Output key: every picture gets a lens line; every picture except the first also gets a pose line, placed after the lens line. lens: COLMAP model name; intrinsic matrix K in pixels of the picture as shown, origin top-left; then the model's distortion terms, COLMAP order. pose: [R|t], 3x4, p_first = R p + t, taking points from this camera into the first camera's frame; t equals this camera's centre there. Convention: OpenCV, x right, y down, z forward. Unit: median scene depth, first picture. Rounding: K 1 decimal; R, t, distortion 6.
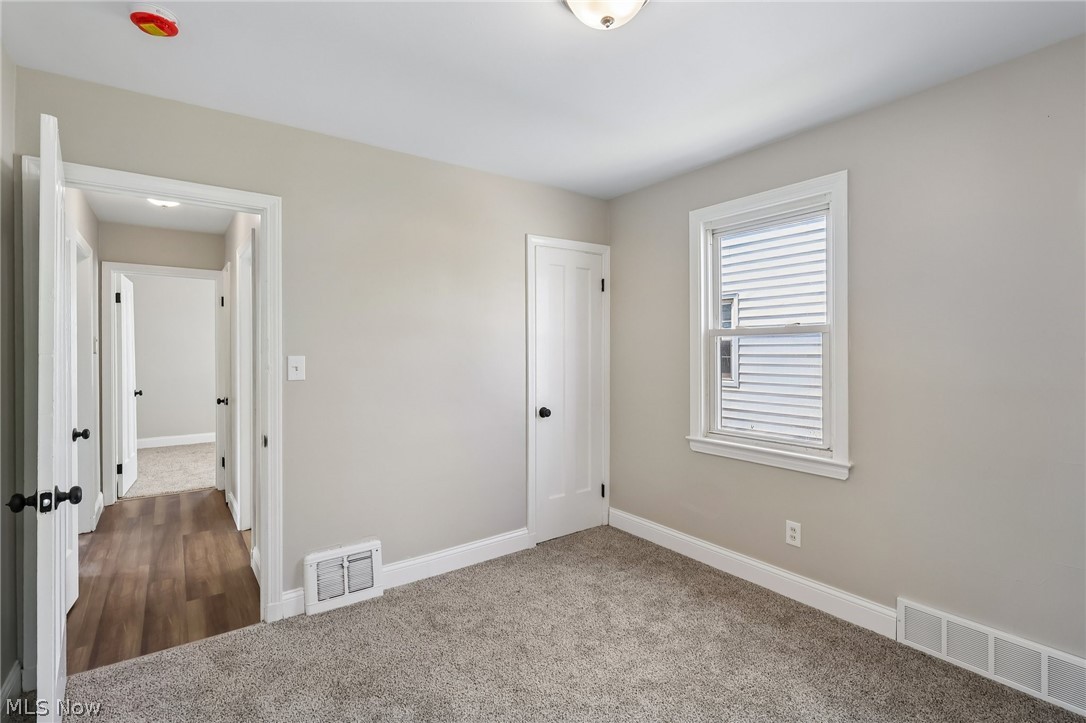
lens RADIAL K [[503.6, 0, 538.6], [0, 503.6, 355.0], [0, 0, 1]] dist [-0.002933, 0.002239]
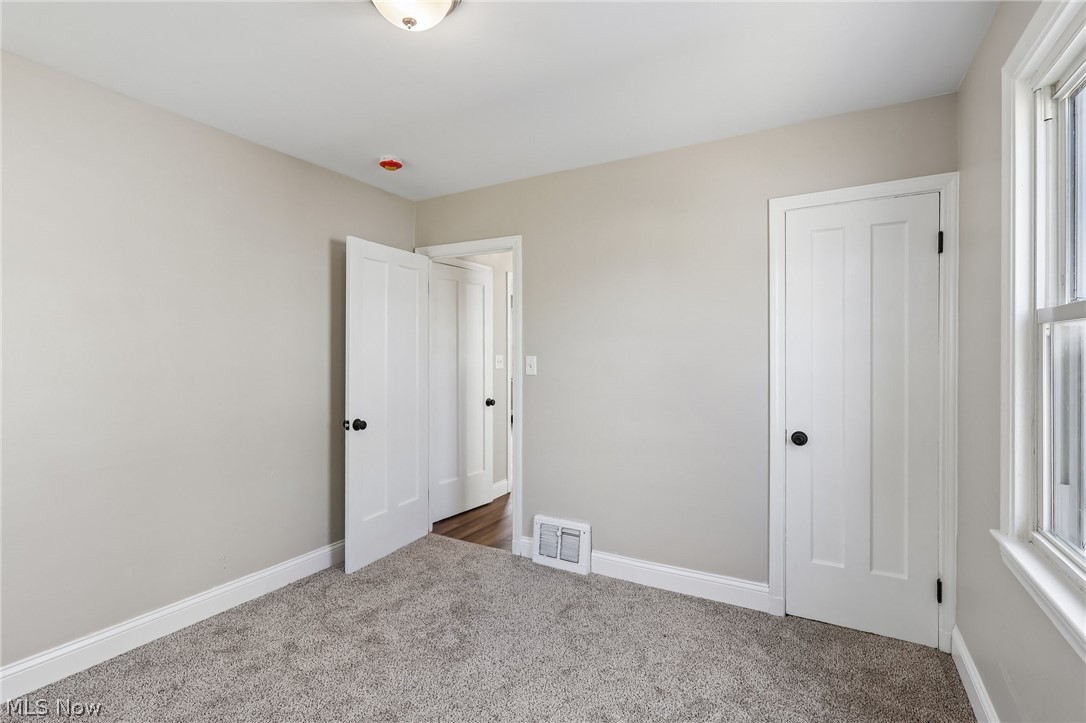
lens RADIAL K [[503.6, 0, 533.8], [0, 503.6, 354.8], [0, 0, 1]] dist [-0.002933, 0.002239]
pose [[0.414786, 0.011560, -0.909846, 0.635764], [-0.008030, 0.999927, 0.009043, -0.011988], [0.909884, 0.003555, 0.414848, 0.440804]]
